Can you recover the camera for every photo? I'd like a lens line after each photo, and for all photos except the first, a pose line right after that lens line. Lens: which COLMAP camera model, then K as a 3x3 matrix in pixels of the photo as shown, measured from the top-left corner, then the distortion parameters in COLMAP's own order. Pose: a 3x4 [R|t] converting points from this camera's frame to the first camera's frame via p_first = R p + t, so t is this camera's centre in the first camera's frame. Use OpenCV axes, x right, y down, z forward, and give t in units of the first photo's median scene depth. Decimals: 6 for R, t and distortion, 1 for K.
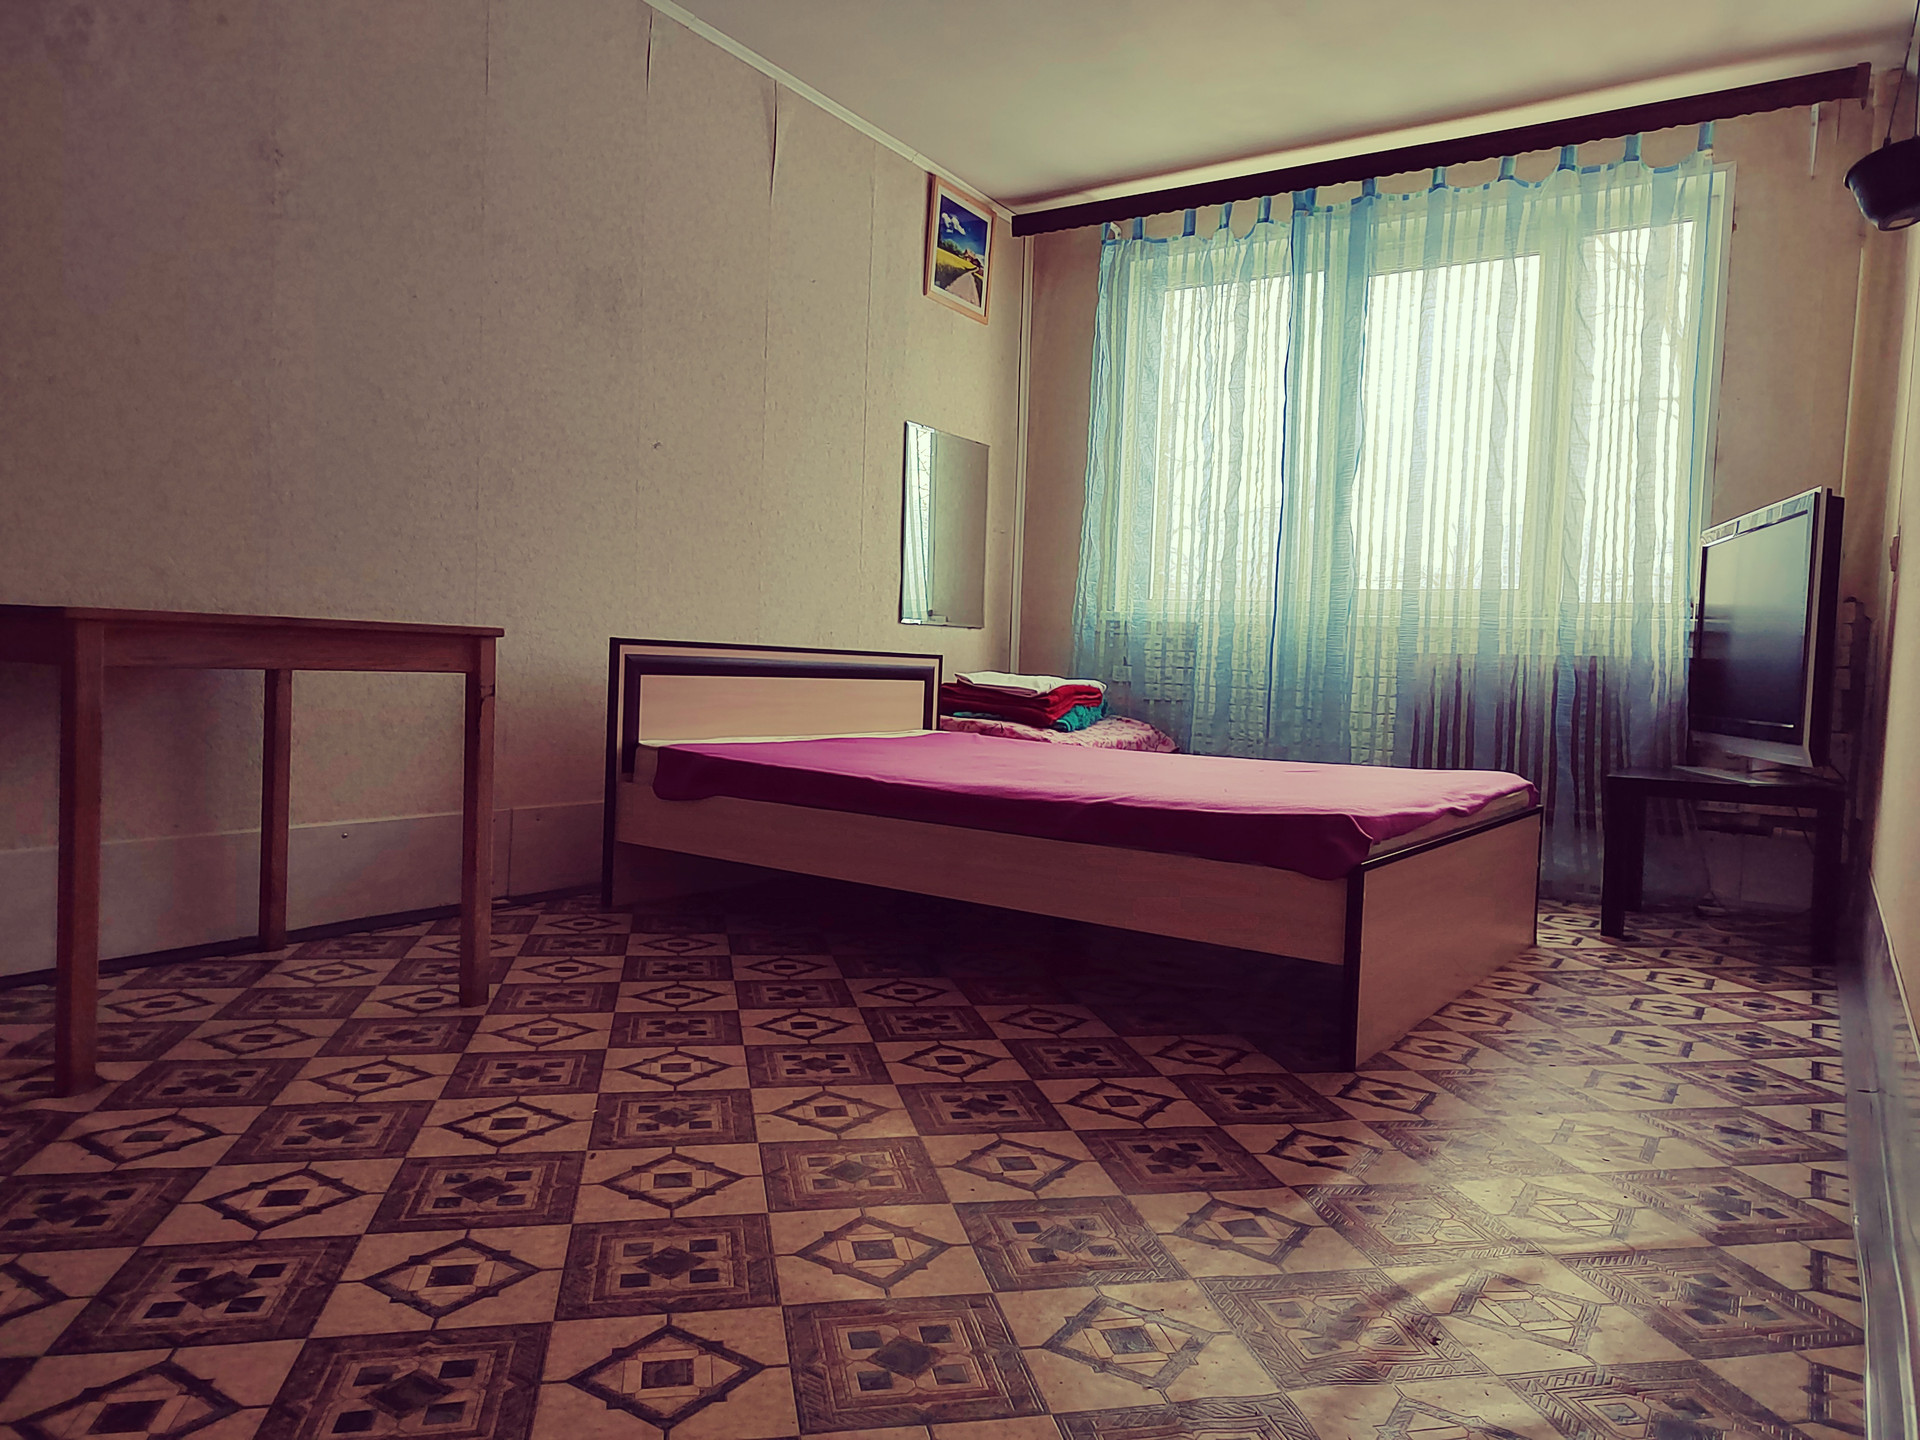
lens RADIAL K [[1308.1, 0, 960.9], [0, 1308.1, 711.5], [0, 0, 1]] dist [0.049271, -0.039745]
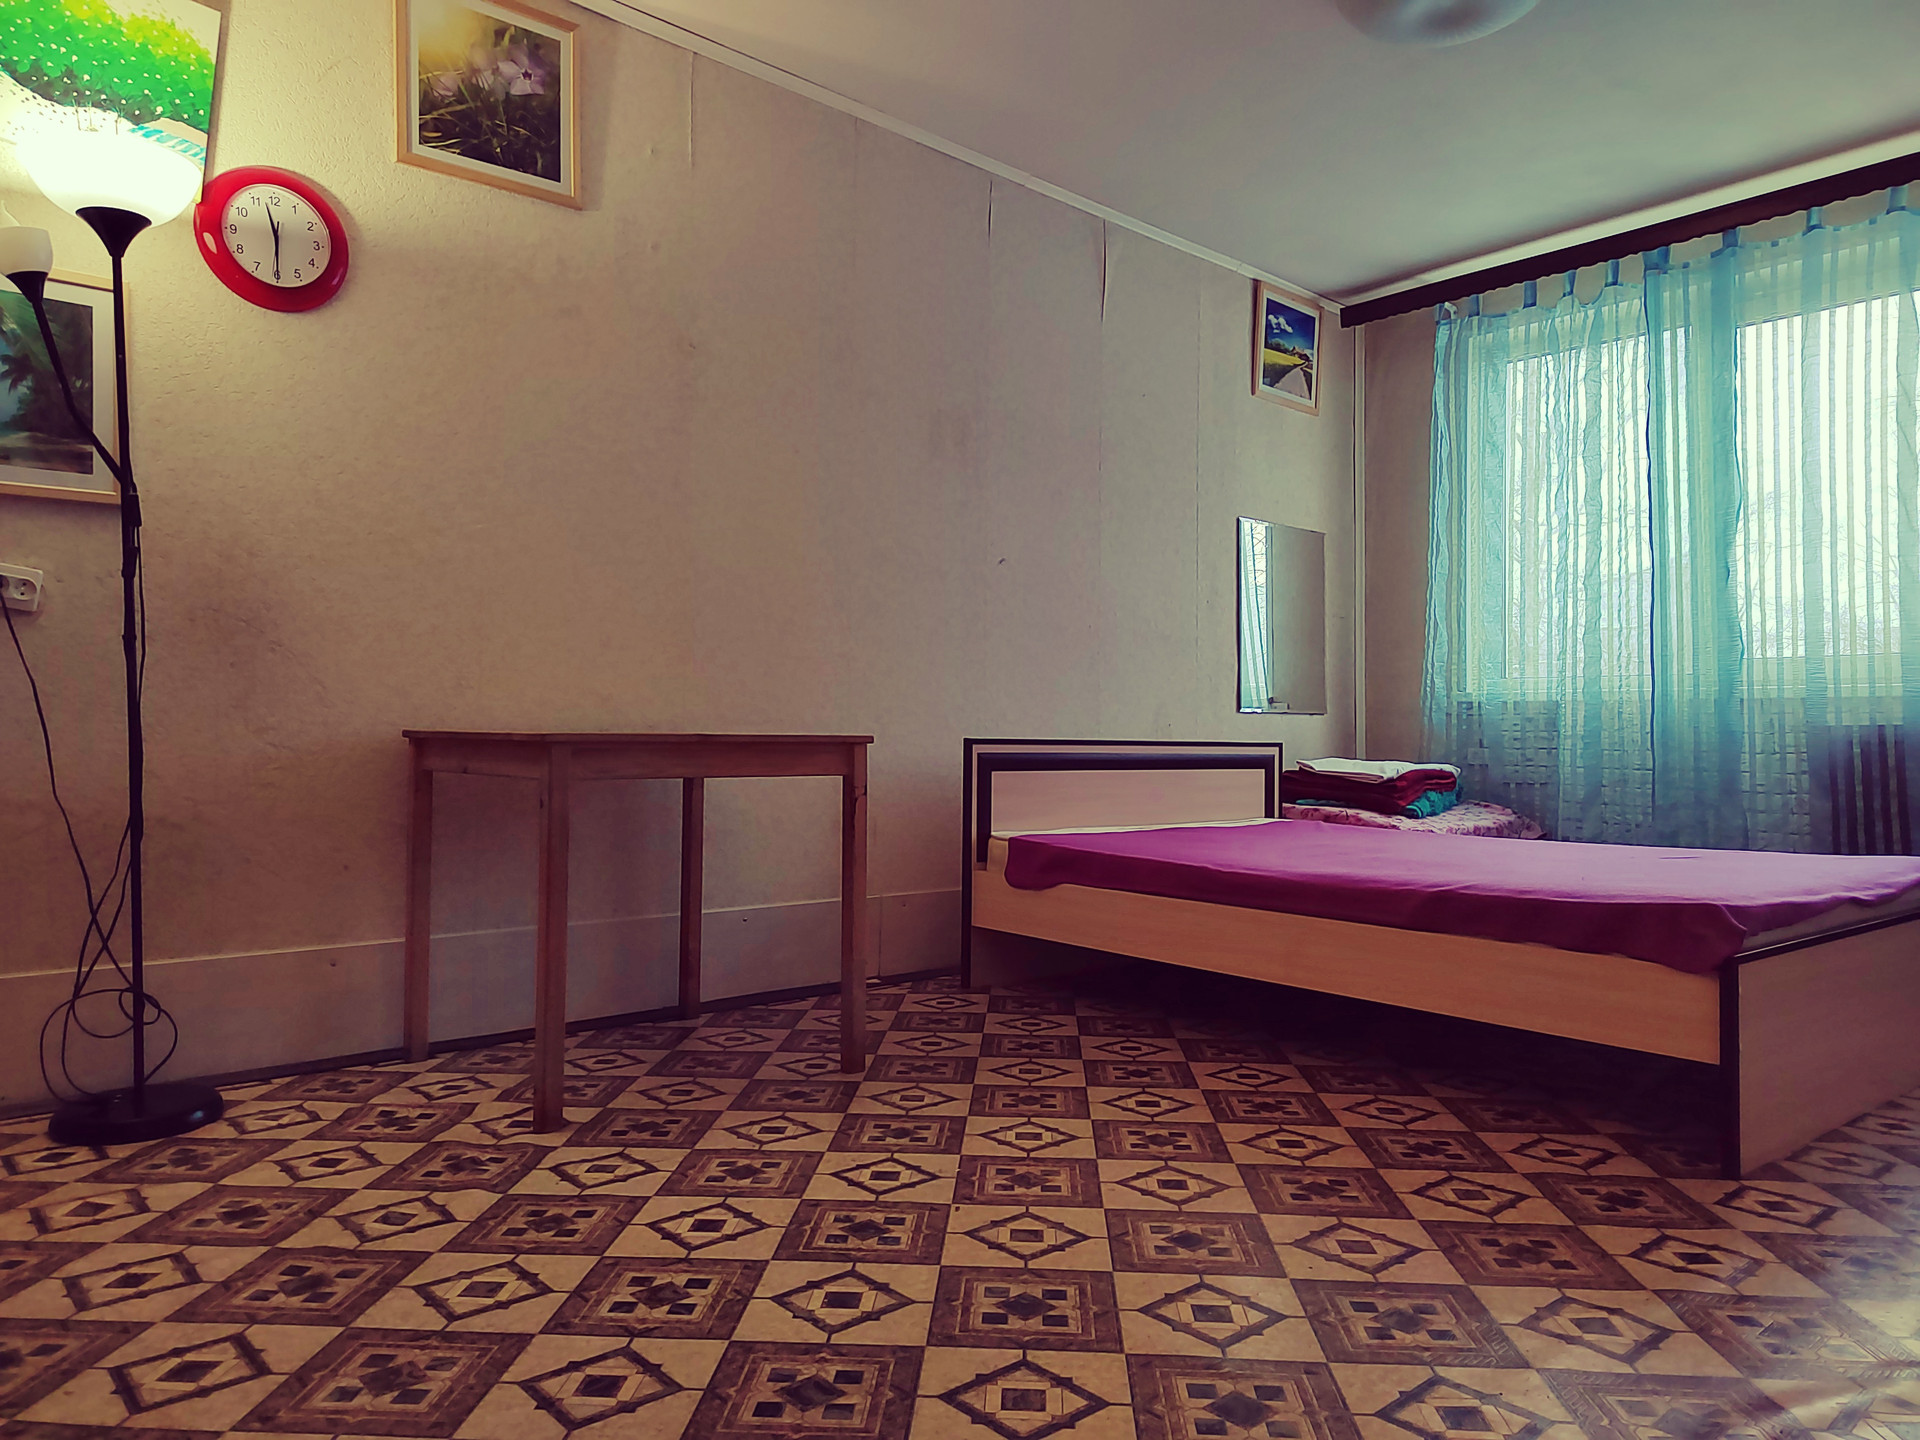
lens RADIAL K [[1308.1, 0, 961.6], [0, 1308.1, 705.7], [0, 0, 1]] dist [0.049271, -0.039745]
pose [[0.964617, -0.037662, -0.260951, 0.022646], [0.018957, 0.997091, -0.073828, -0.003670], [0.262972, 0.066269, 0.962525, -0.071132]]
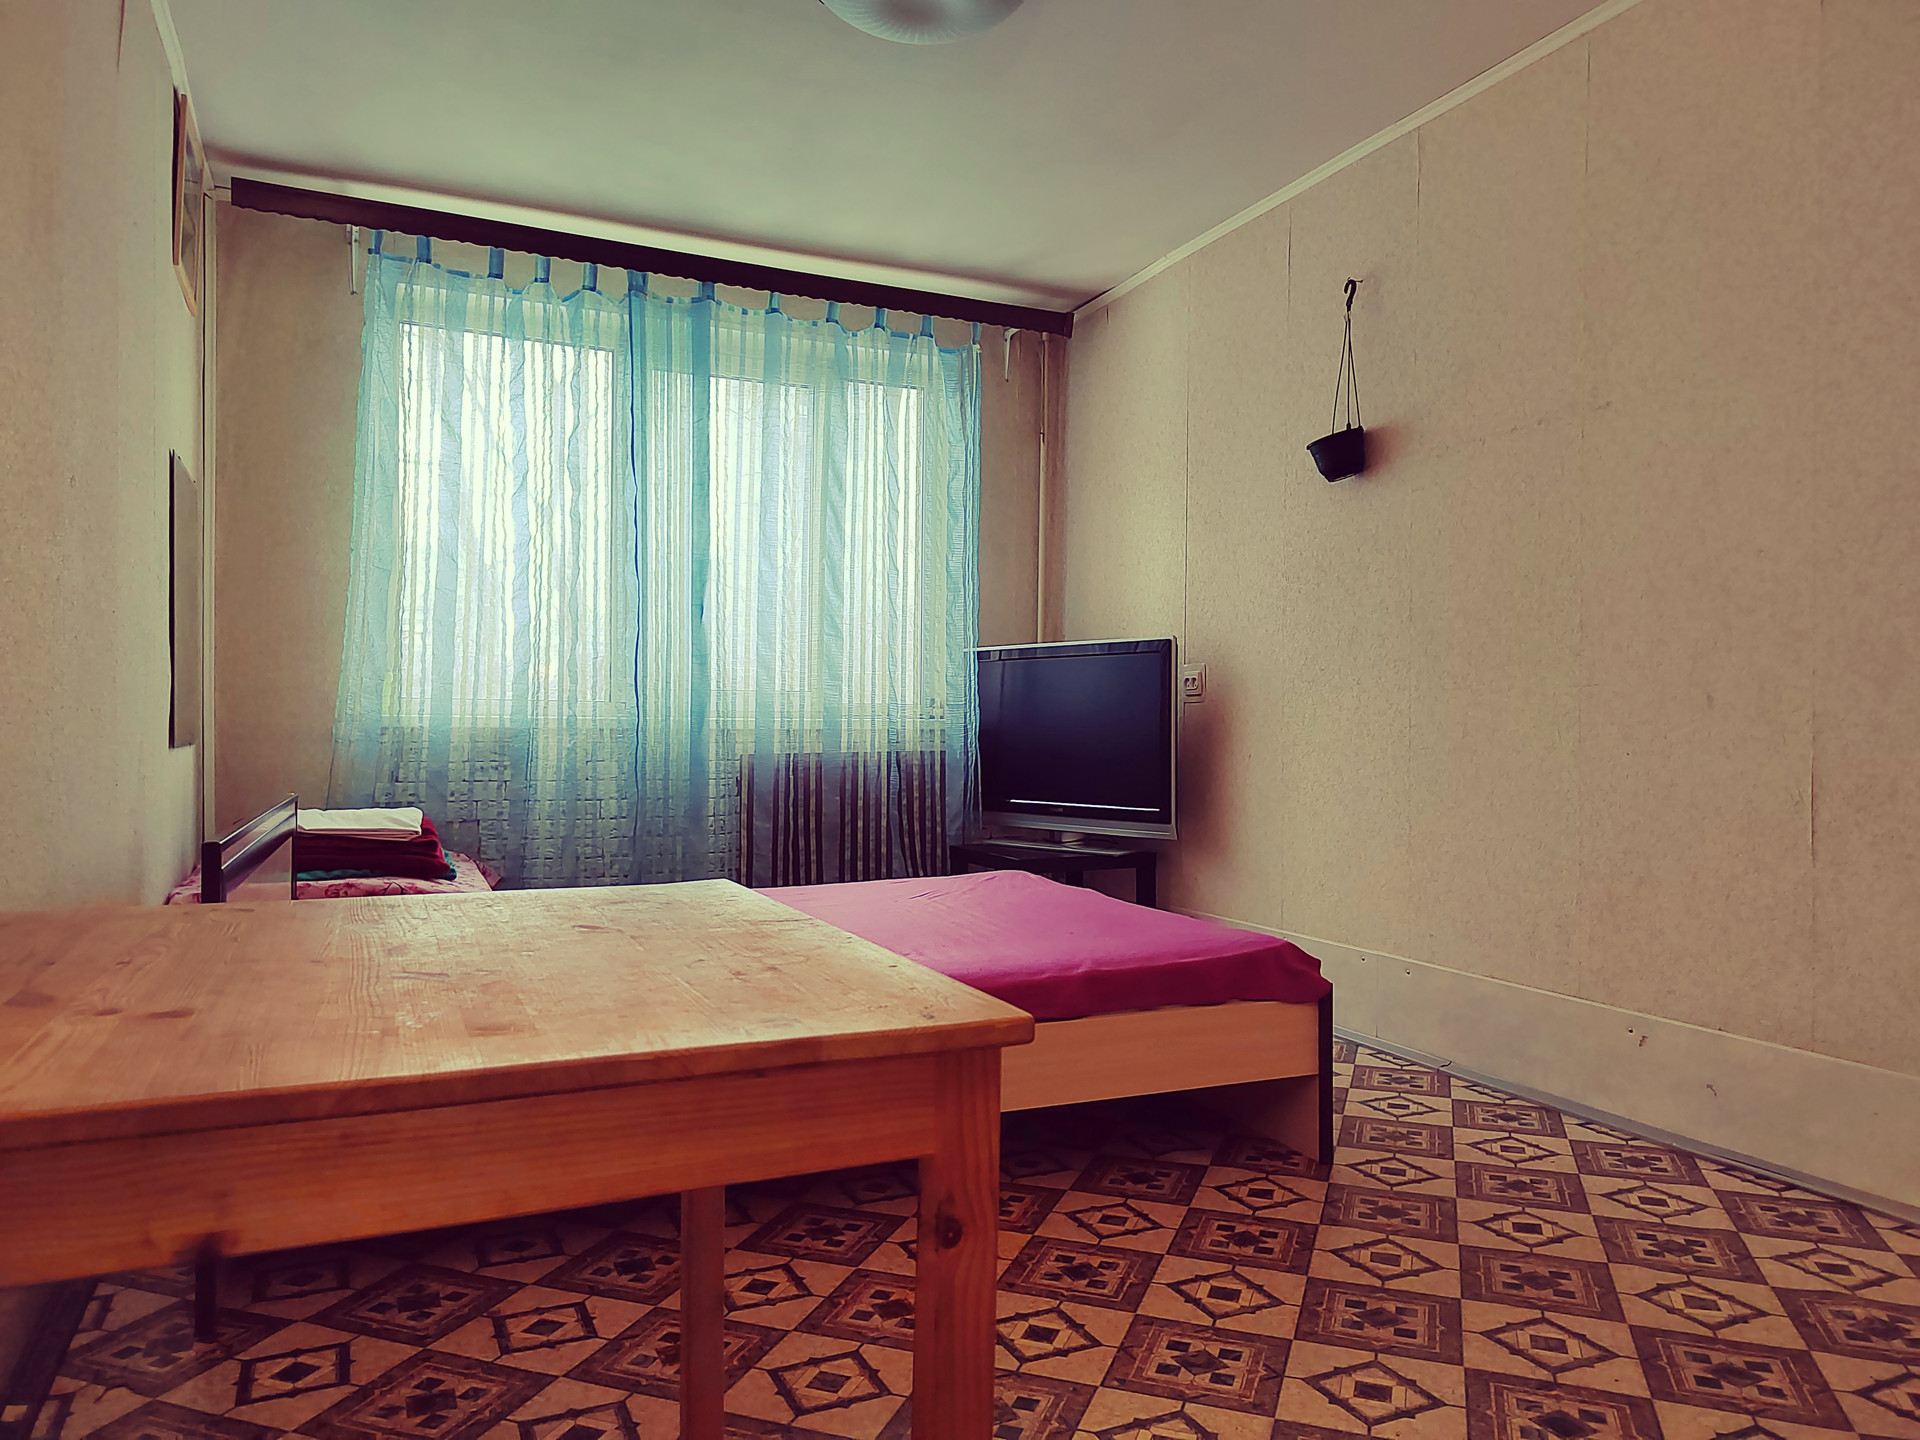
lens RADIAL K [[1308.1, 0, 956.8], [0, 1308.1, 690.4], [0, 0, 1]] dist [0.049271, -0.039745]
pose [[0.526932, -0.014270, 0.849788, -0.791871], [0.049795, 0.998660, -0.014107, -0.130351], [-0.848448, 0.049749, 0.526936, 0.601591]]
